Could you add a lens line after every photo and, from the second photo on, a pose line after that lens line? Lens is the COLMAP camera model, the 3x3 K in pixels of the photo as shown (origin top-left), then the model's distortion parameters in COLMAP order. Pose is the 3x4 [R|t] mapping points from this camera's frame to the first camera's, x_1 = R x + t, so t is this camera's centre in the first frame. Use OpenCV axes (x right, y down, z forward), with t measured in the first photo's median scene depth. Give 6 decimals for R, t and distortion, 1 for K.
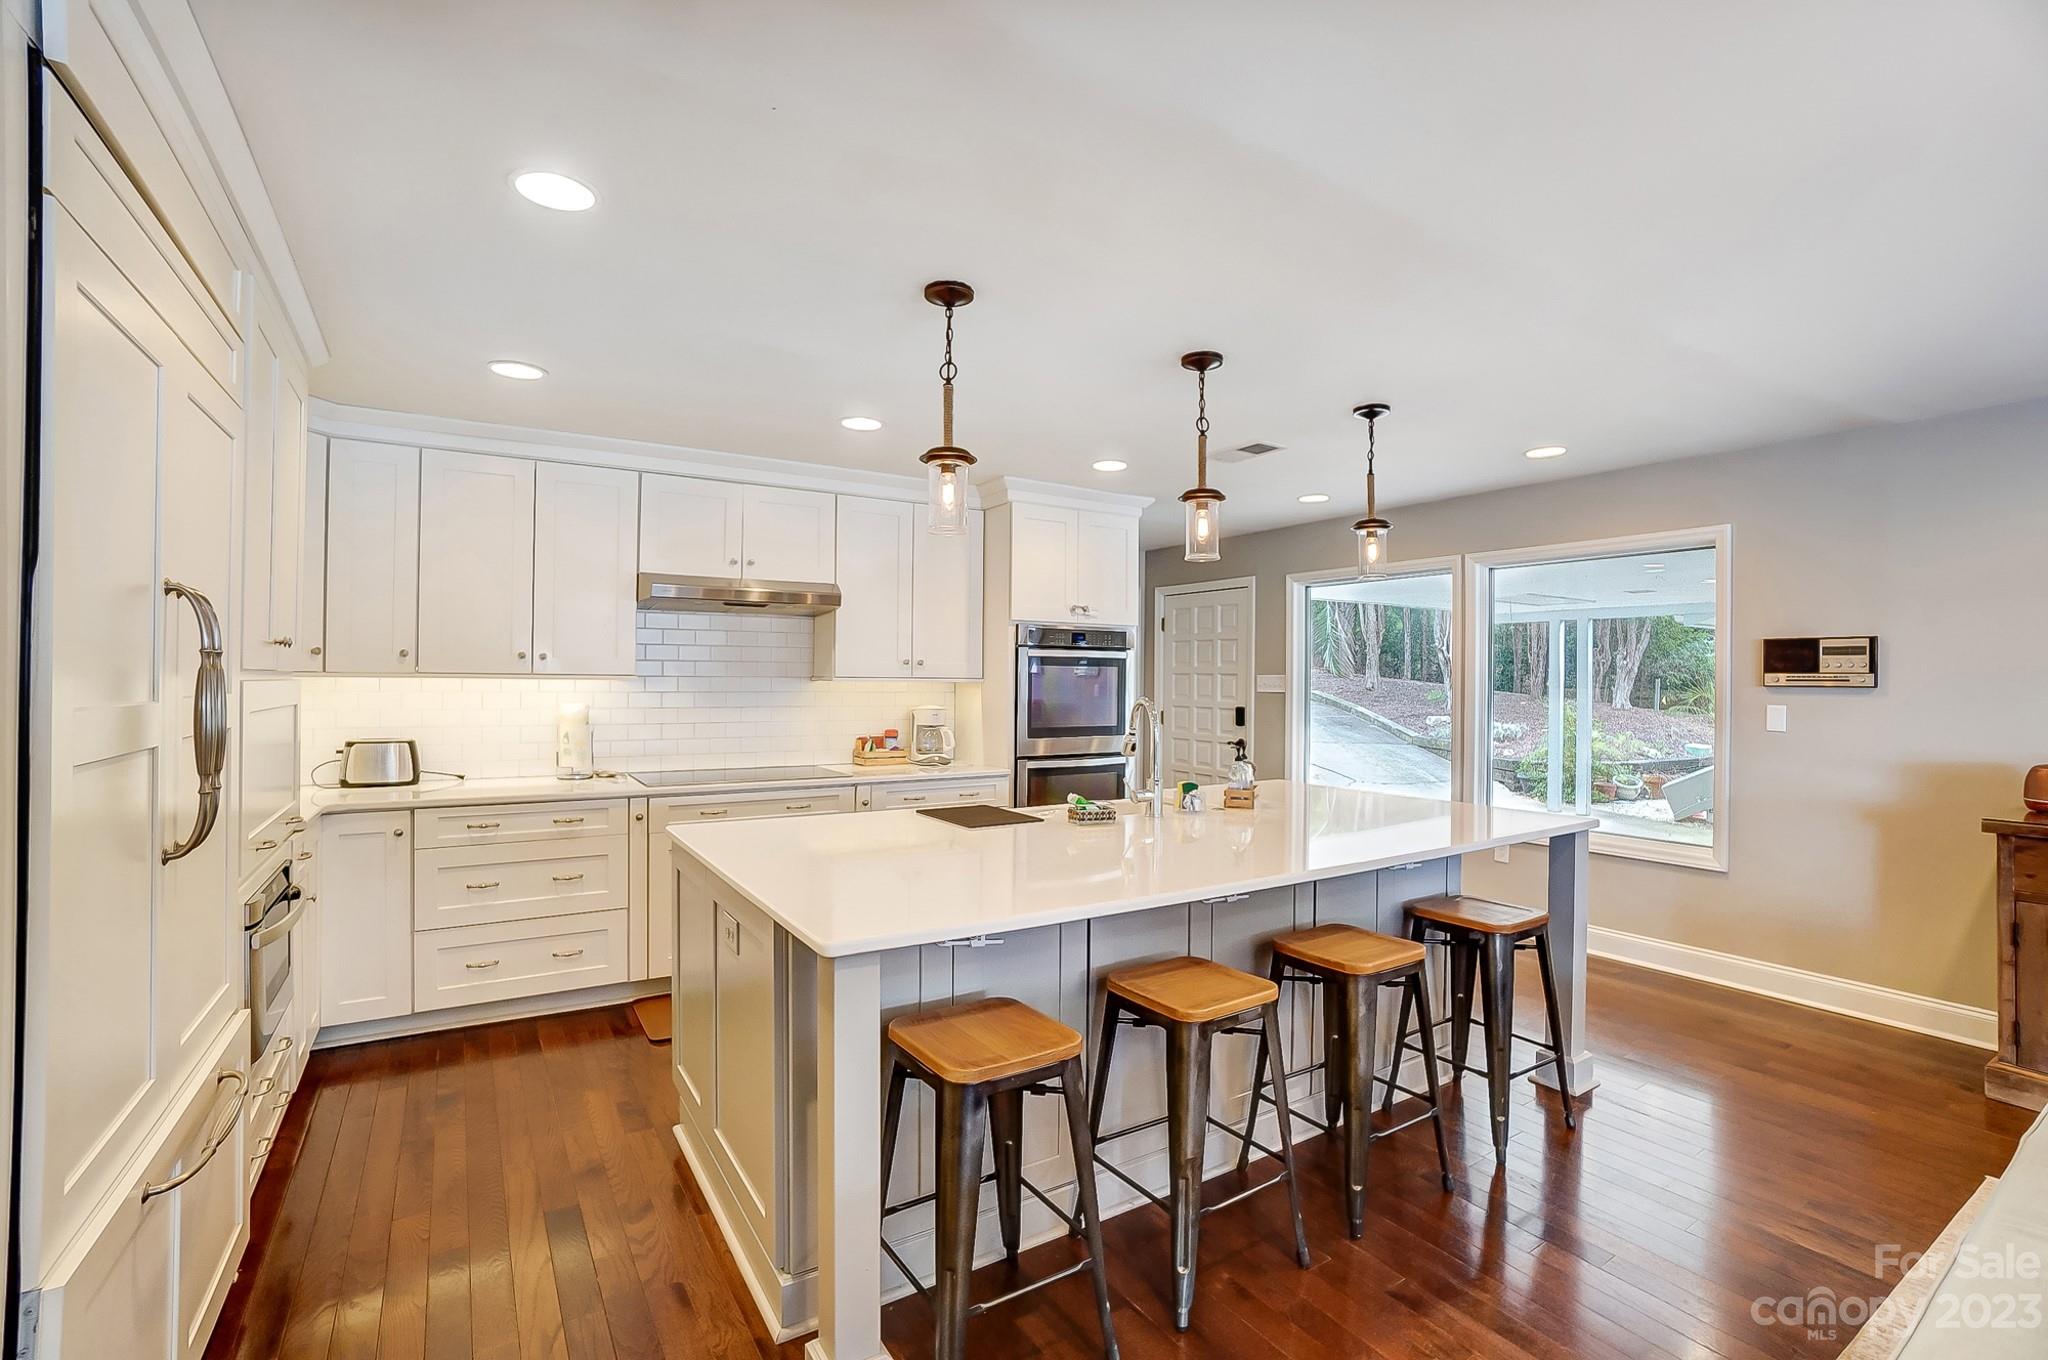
lens RADIAL K [[940.4, 0, 1053.1], [0, 940.4, 672.0], [0, 0, 1]] dist [-0.002011, -0.000347]
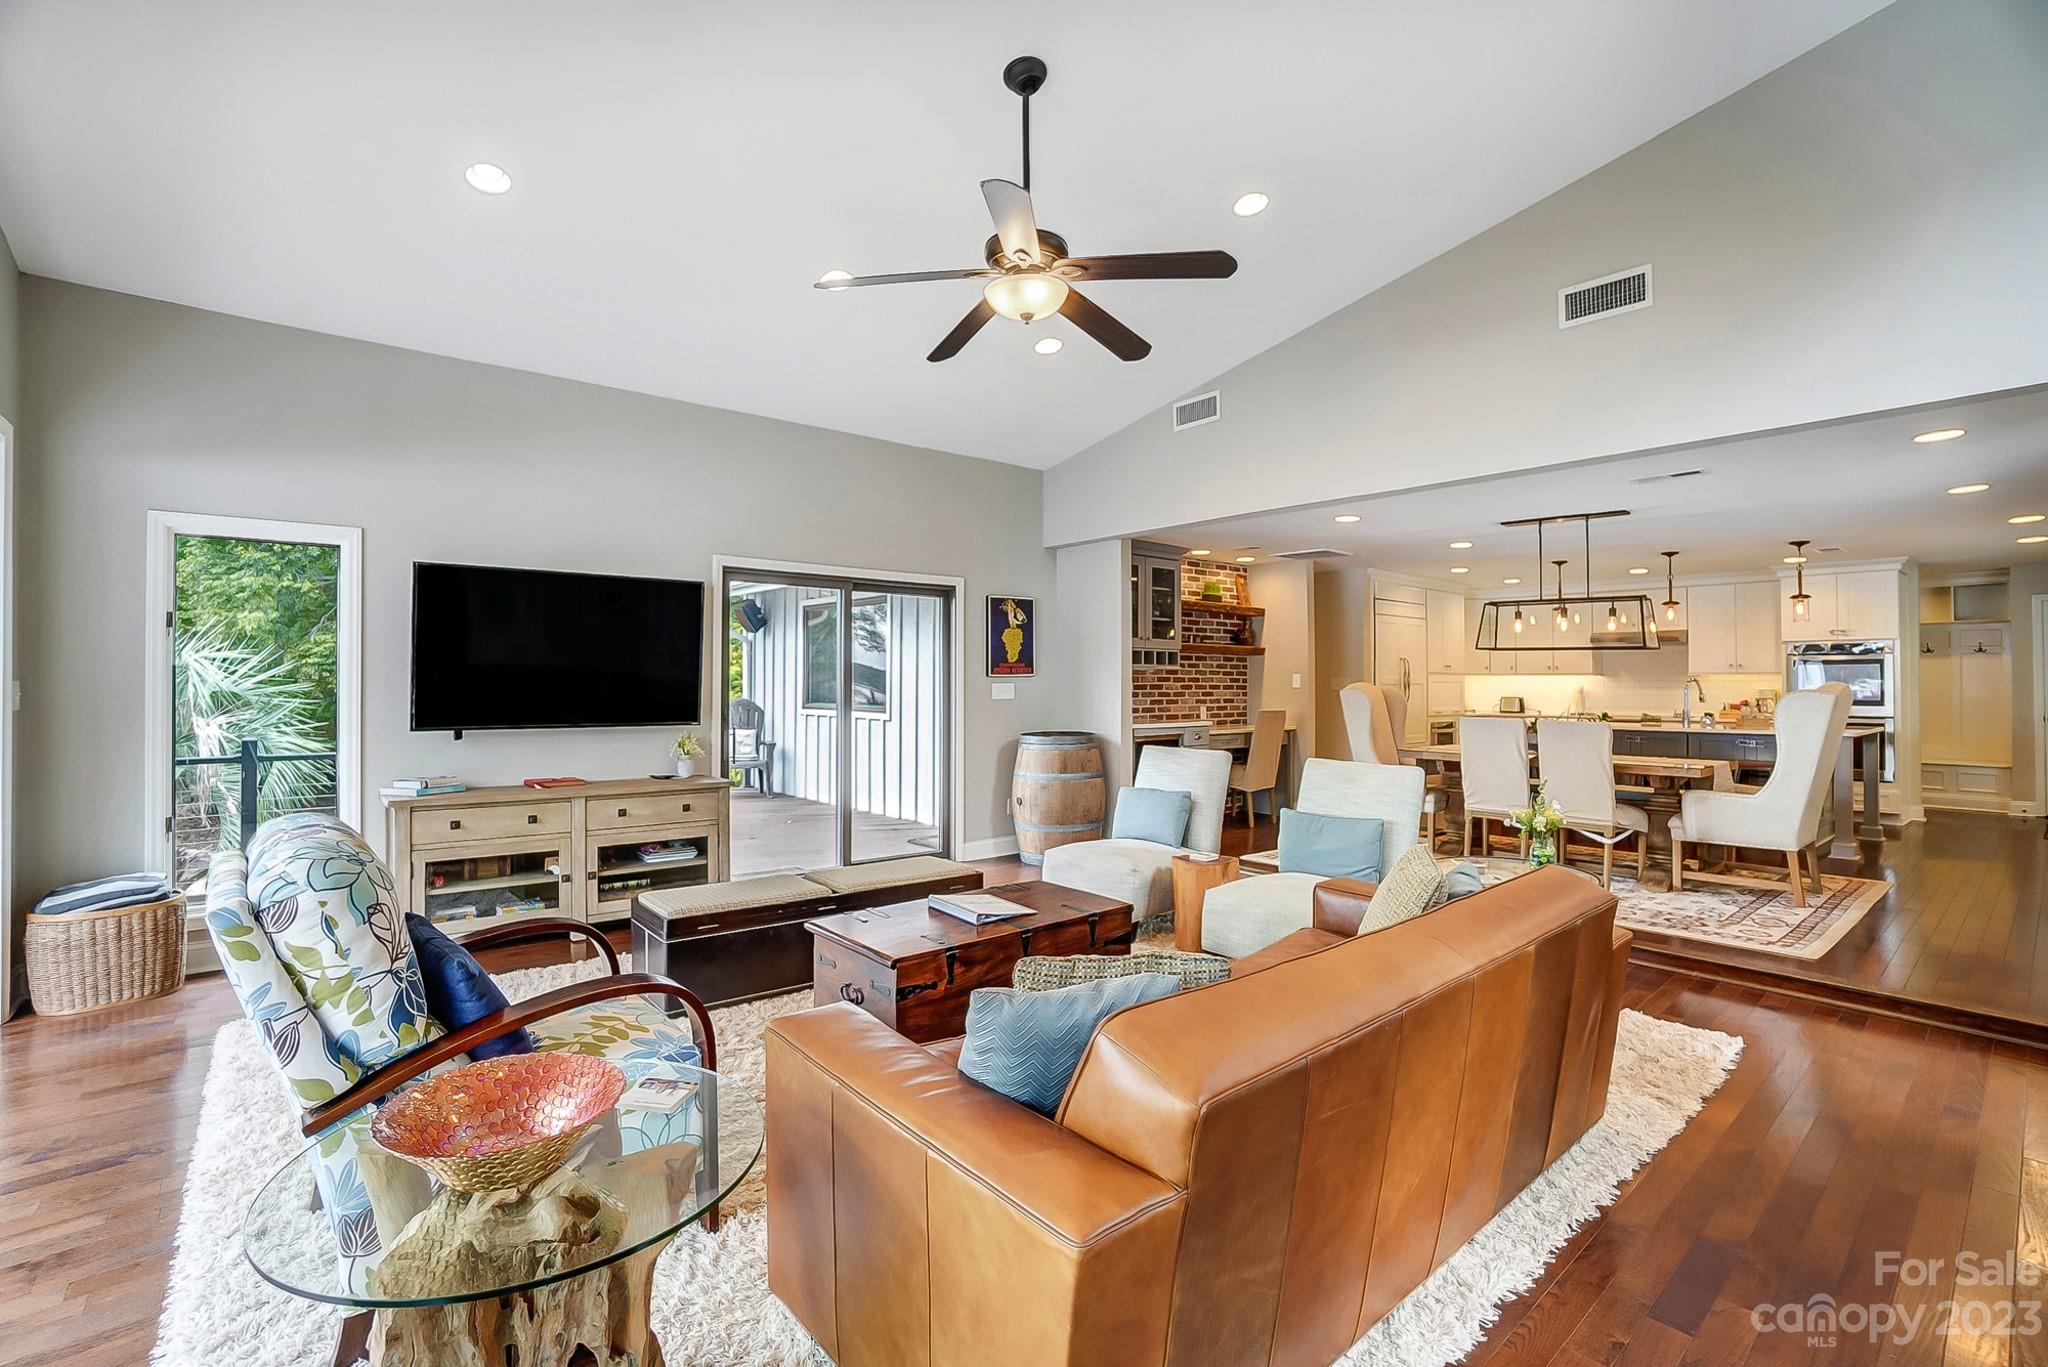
lens RADIAL K [[903.6, 0, 1019.8], [0, 903.6, 677.5], [0, 0, 1]] dist [-0.058396, 0.022086]
pose [[0.126938, -0.014858, -0.991799, 1.710345], [0.005114, 0.999884, -0.014324, 0.039991], [0.991897, -0.003254, 0.127000, -0.817646]]
